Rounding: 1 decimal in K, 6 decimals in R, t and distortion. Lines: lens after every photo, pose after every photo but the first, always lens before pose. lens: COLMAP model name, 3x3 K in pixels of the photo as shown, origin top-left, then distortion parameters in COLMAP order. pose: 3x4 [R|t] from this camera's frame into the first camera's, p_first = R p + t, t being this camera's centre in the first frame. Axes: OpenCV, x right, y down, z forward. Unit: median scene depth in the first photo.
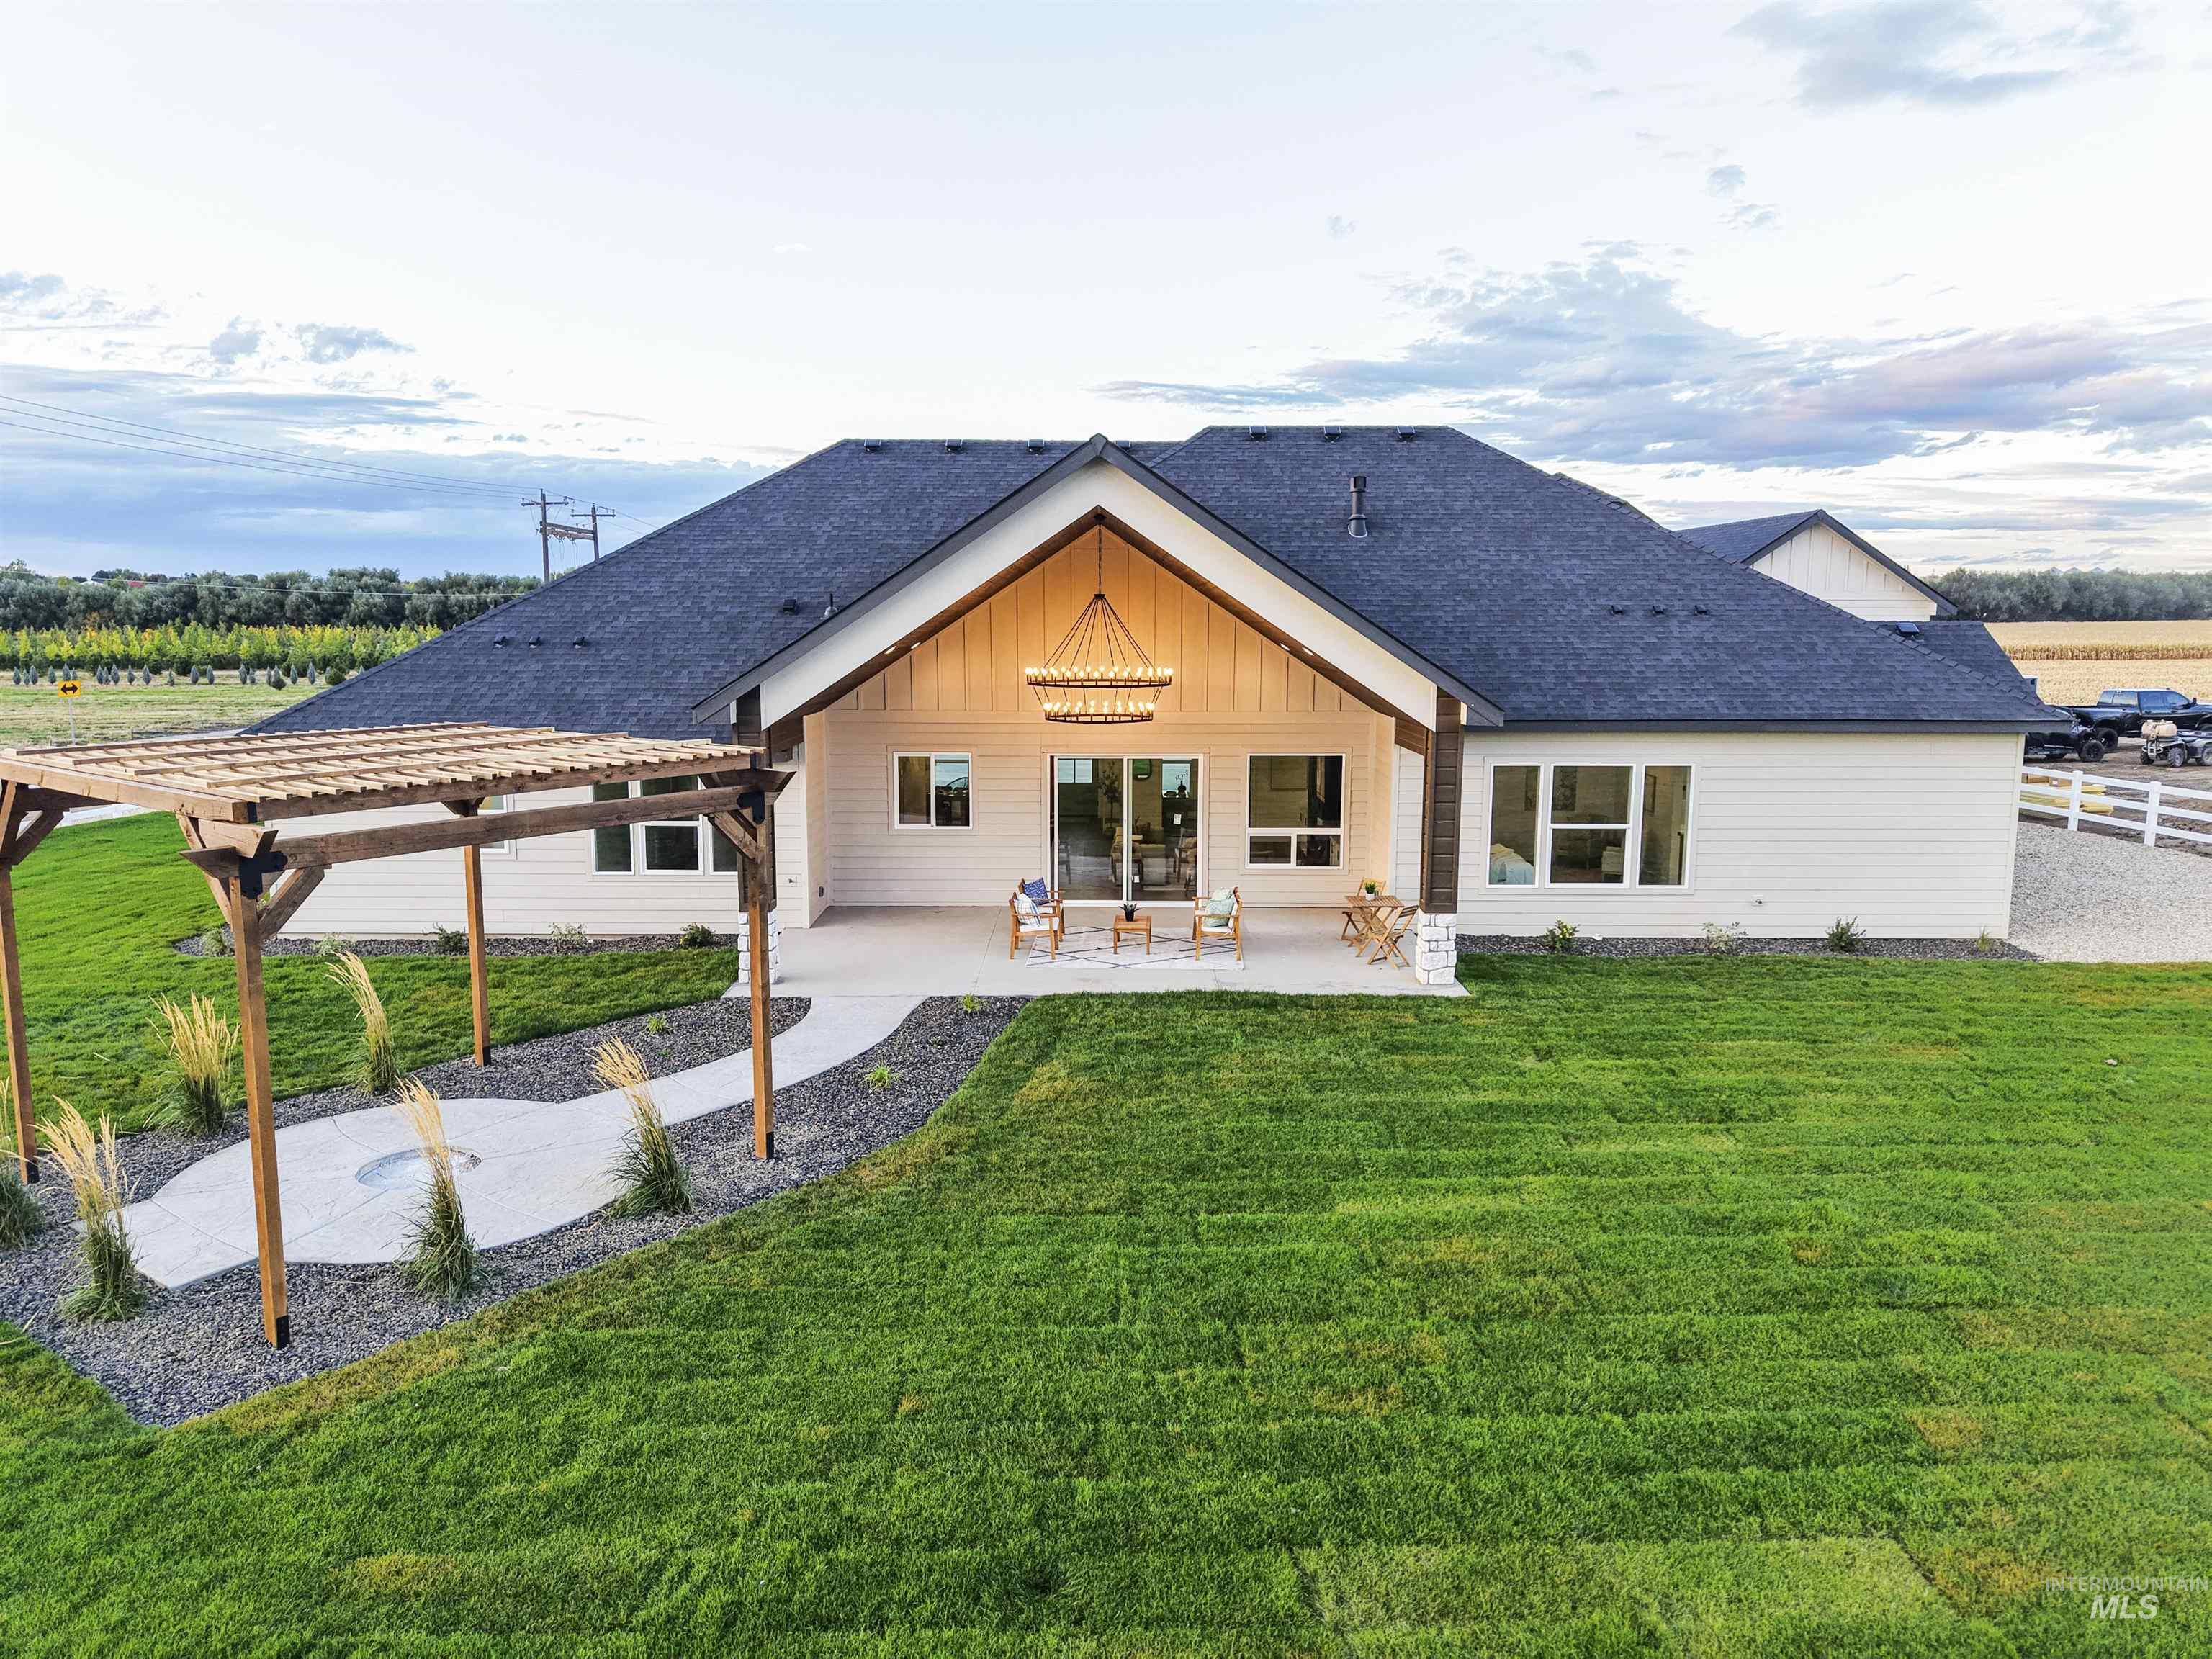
lens RADIAL K [[1489.9, 0, 1095.5], [0, 1489.9, 824.2], [0, 0, 1]] dist [0.027163, -0.029595]
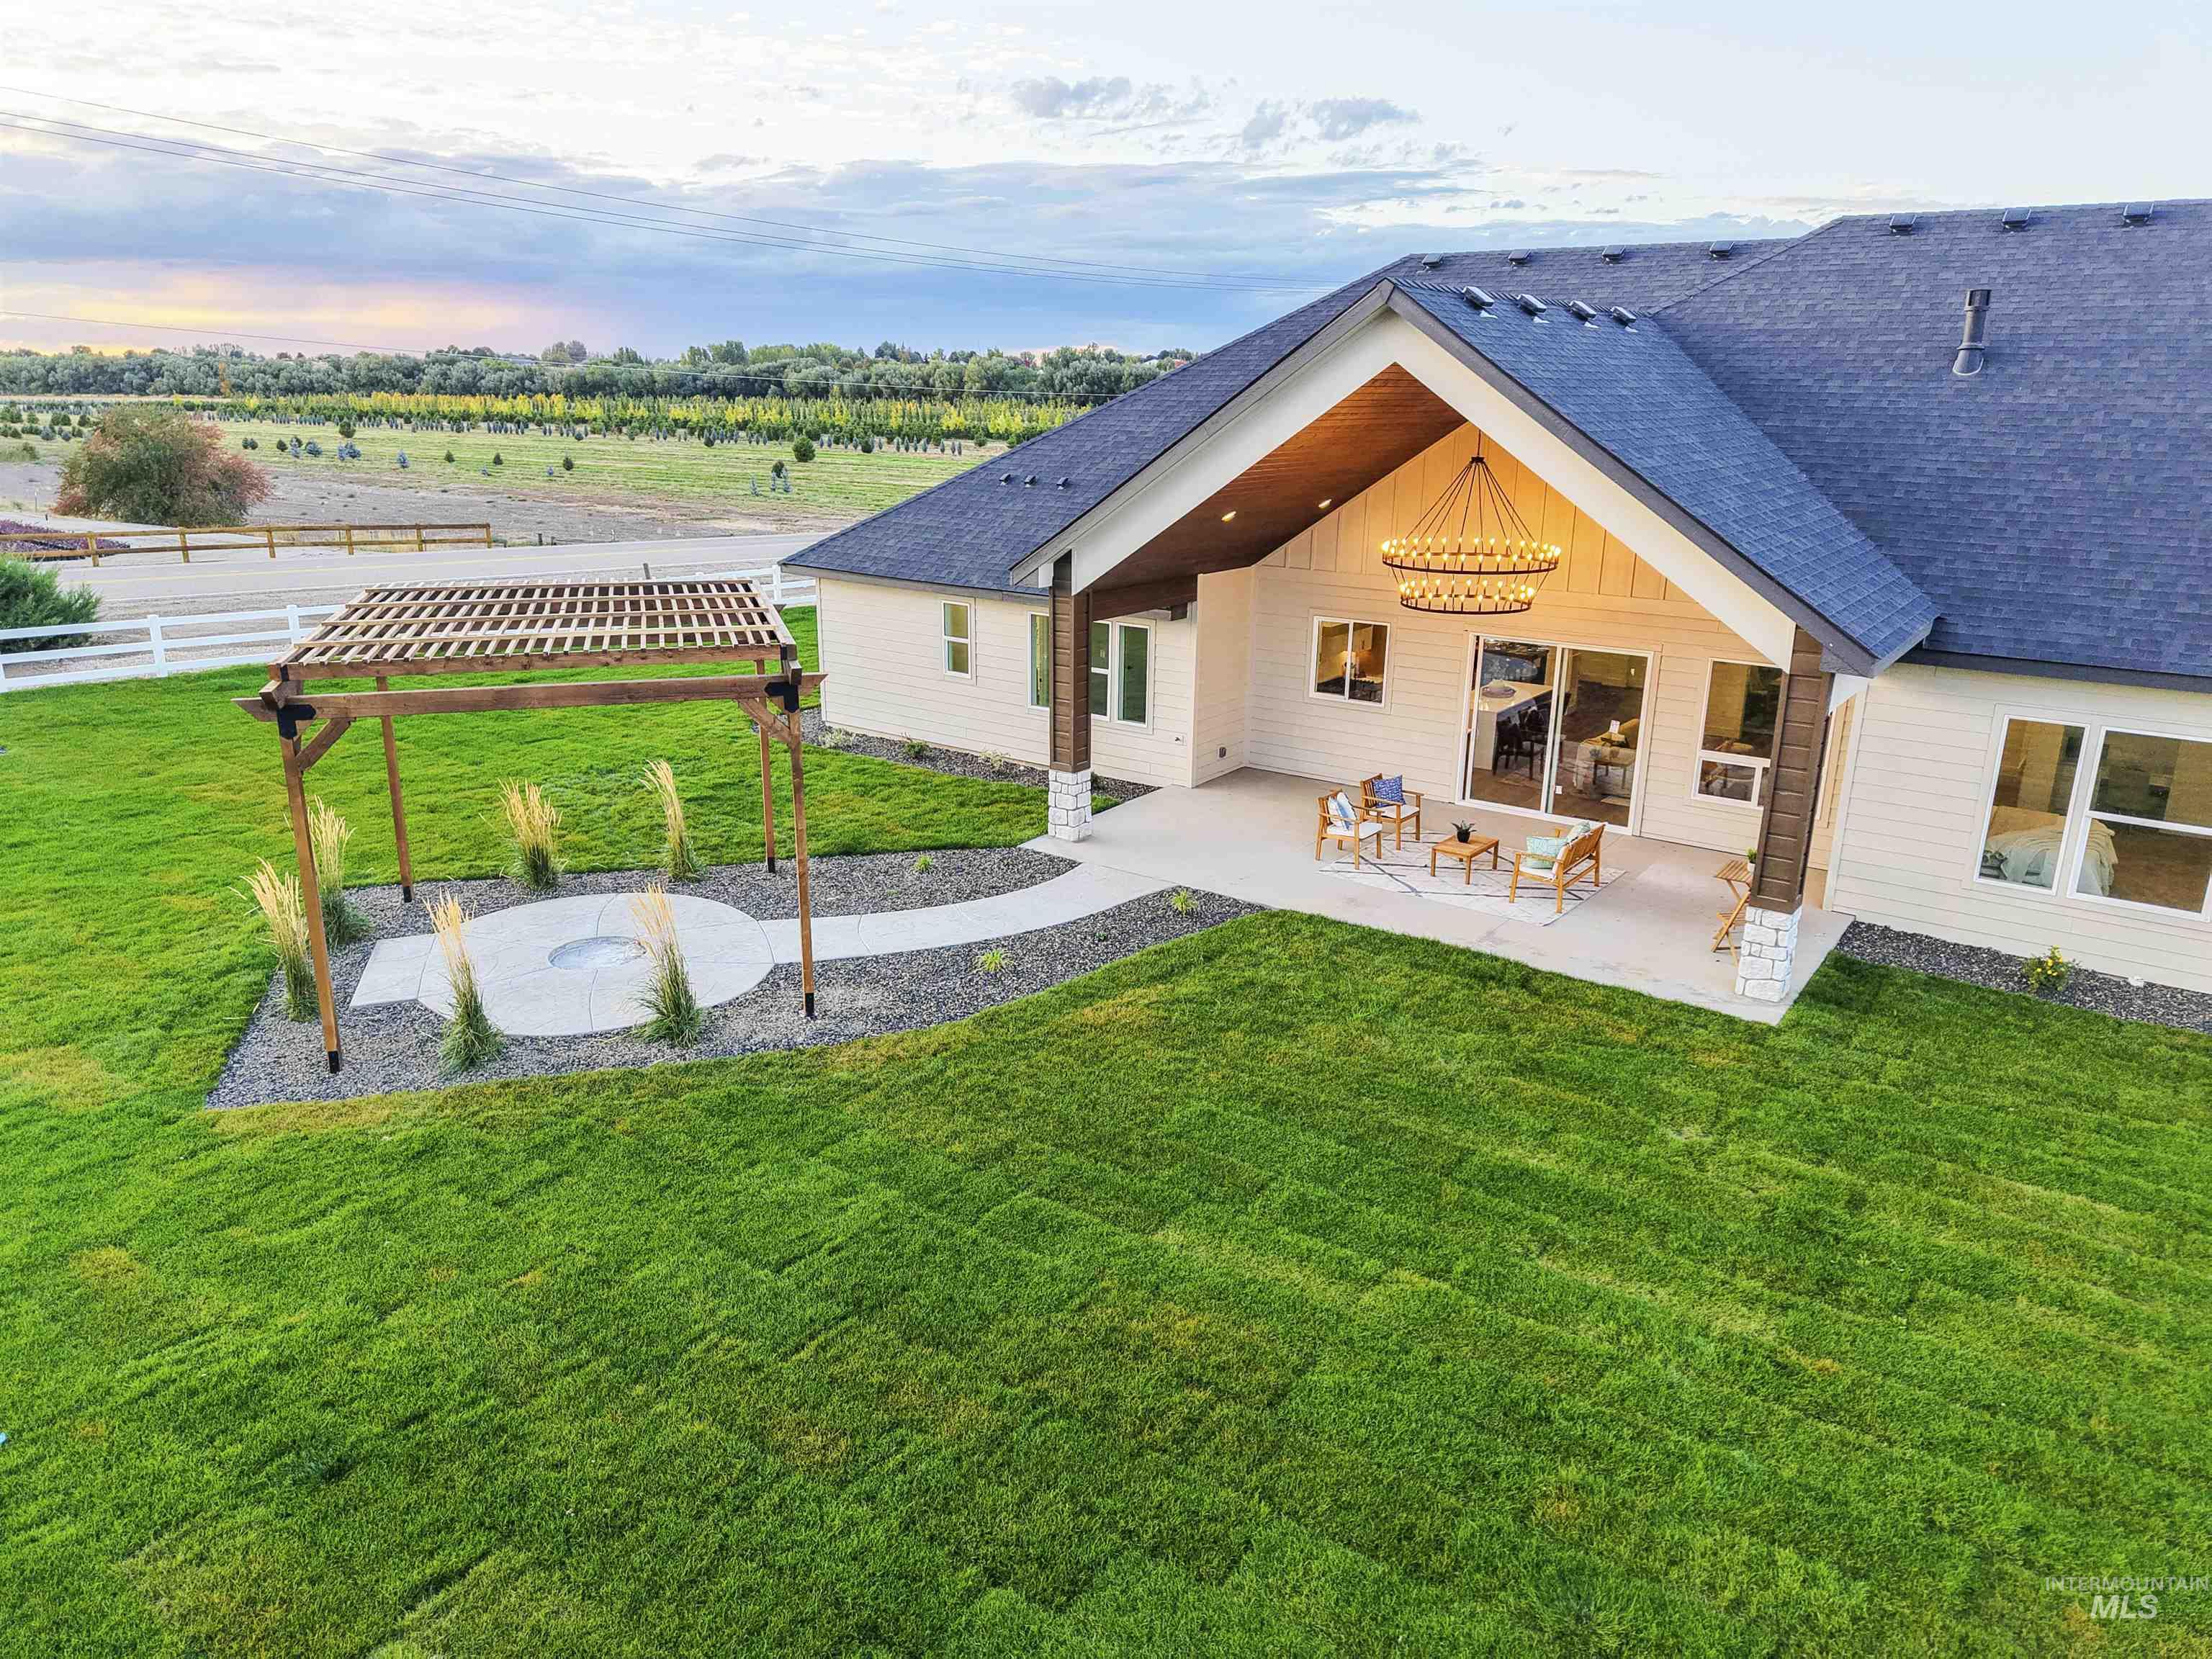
lens RADIAL K [[1489.9, 0, 1108.9], [0, 1489.9, 844.4], [0, 0, 1]] dist [0.027163, -0.029595]
pose [[0.806714, 0.183547, -0.561714, 0.353164], [-0.092681, 0.978075, 0.186493, -0.079170], [0.583628, -0.098386, 0.806039, 0.168924]]
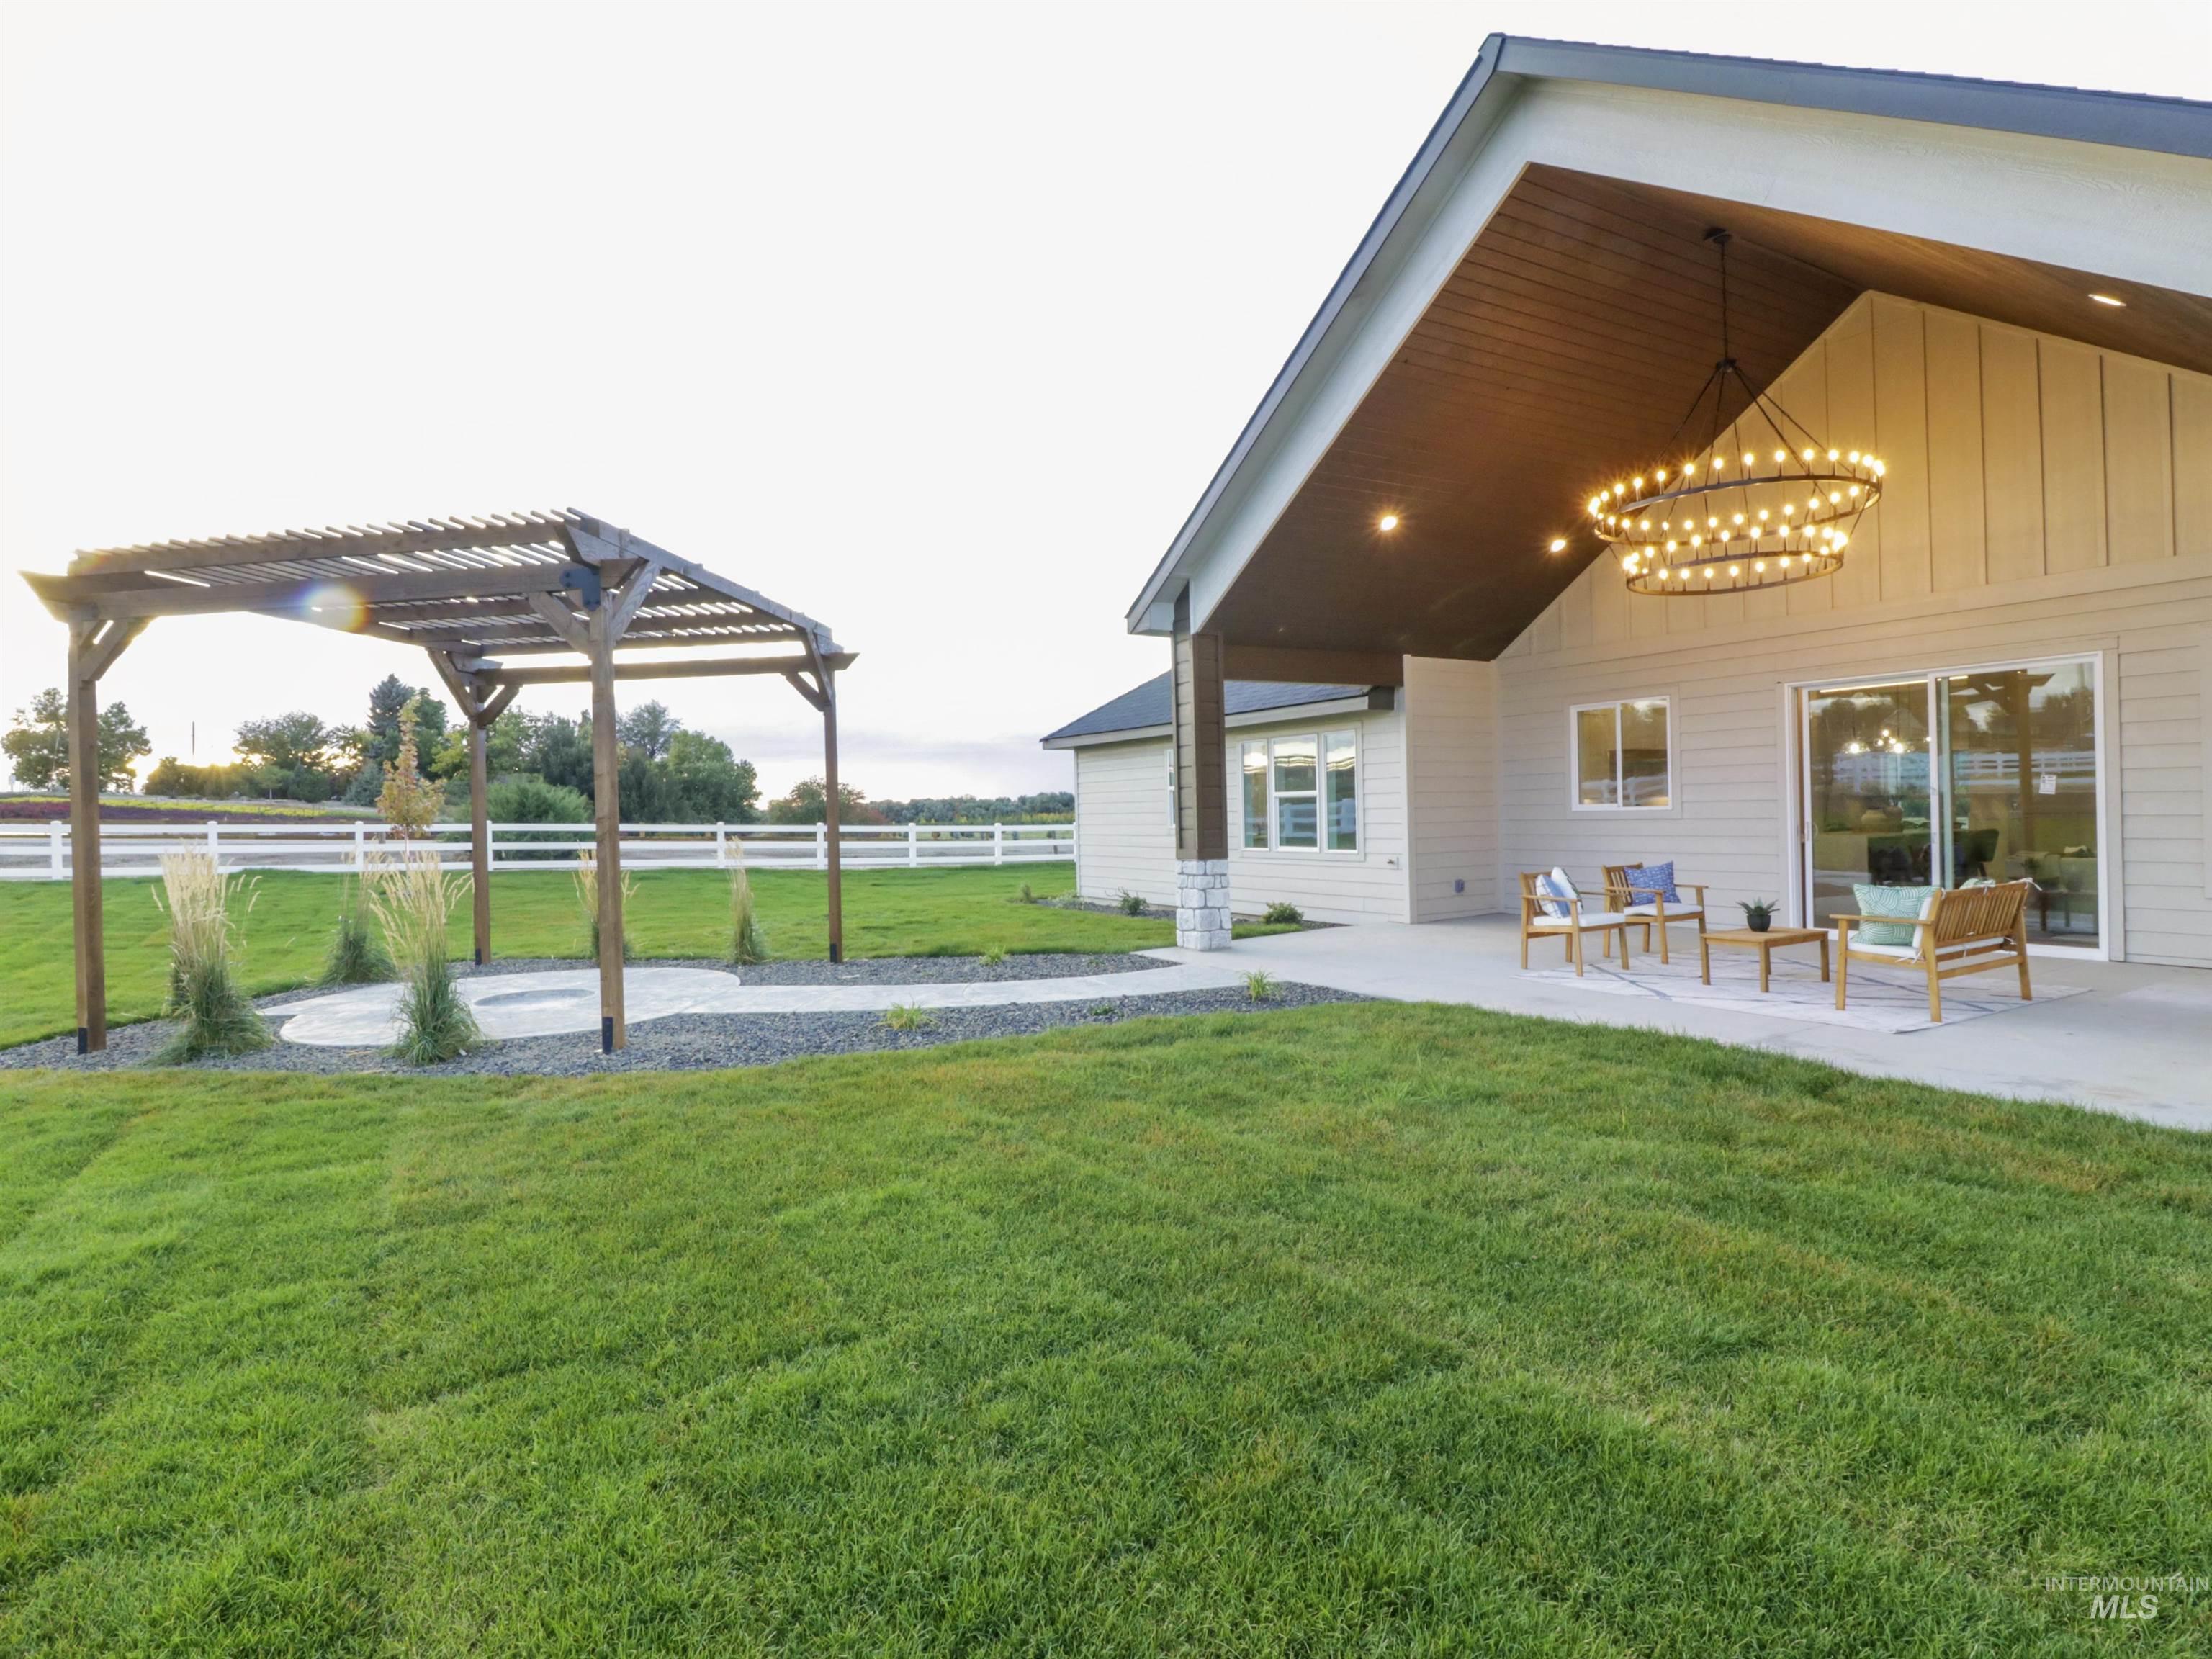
lens RADIAL K [[1148.8, 0, 1101.1], [0, 1148.8, 834.8], [0, 0, 1]] dist [-0.011587, -0.004446]
pose [[0.500388, -0.004460, -0.865790, 0.267950], [-0.091206, 0.994151, -0.057834, 0.077209], [0.860984, 0.107905, 0.497054, 0.587010]]
